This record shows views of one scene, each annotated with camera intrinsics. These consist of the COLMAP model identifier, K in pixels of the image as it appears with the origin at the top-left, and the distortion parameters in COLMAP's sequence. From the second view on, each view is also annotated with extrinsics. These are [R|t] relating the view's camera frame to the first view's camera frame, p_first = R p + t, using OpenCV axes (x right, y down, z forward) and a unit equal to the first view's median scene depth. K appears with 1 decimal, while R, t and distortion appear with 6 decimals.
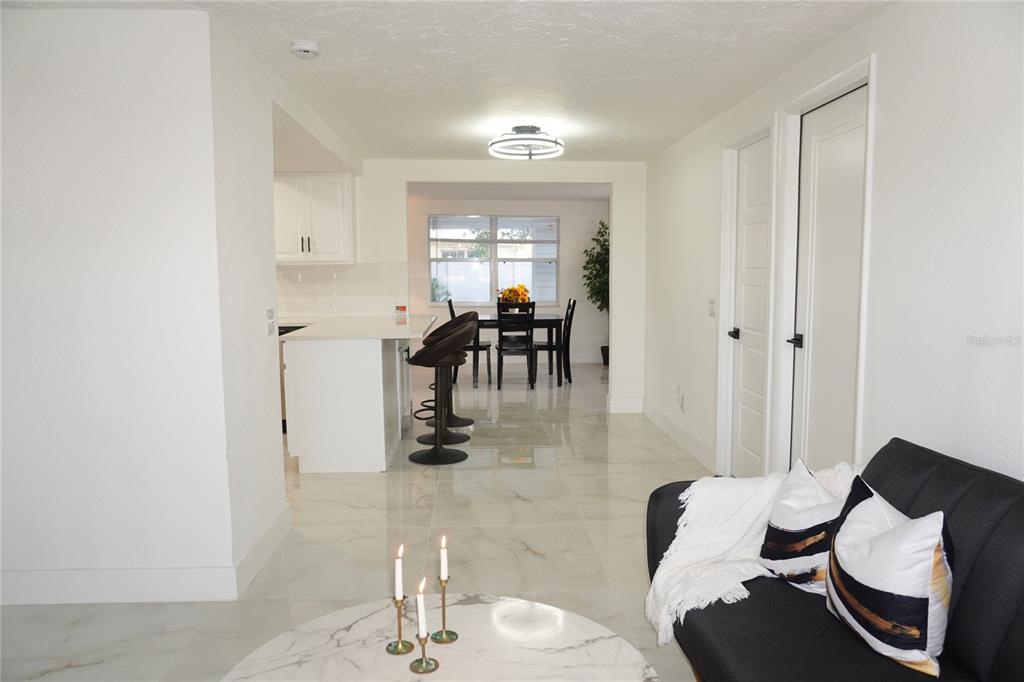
lens RADIAL K [[688.8, 0, 512.0], [0, 688.8, 341.0], [0, 0, 1]] dist [-0.034225, 0.019561]
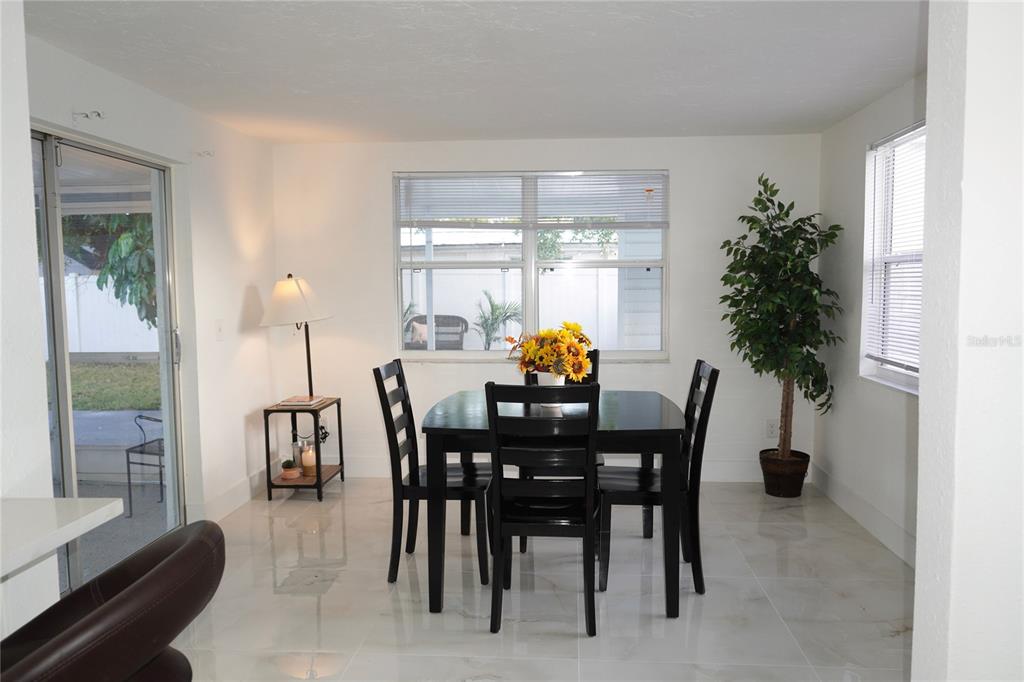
lens RADIAL K [[740.4, 0, 512.0], [0, 740.4, 341.0], [0, 0, 1]] dist [-0.047689, 0.041253]
pose [[0.991699, 0.004394, -0.128506, 0.029226], [-0.007356, 0.999718, -0.022590, -0.054337], [0.128370, 0.023348, 0.991451, 0.503843]]
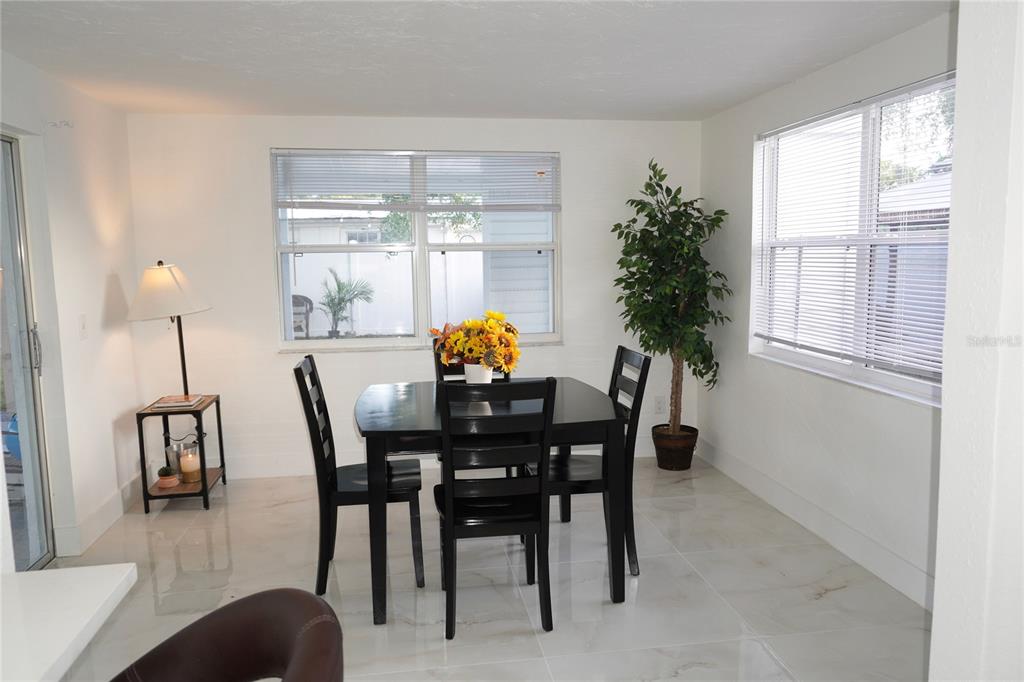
lens RADIAL K [[740.4, 0, 512.0], [0, 740.4, 341.0], [0, 0, 1]] dist [-0.047689, 0.041253]
pose [[0.995013, -0.023374, 0.096965, -0.015481], [0.022087, 0.999653, 0.014321, -0.062814], [-0.097266, -0.012108, 0.995185, 0.513977]]
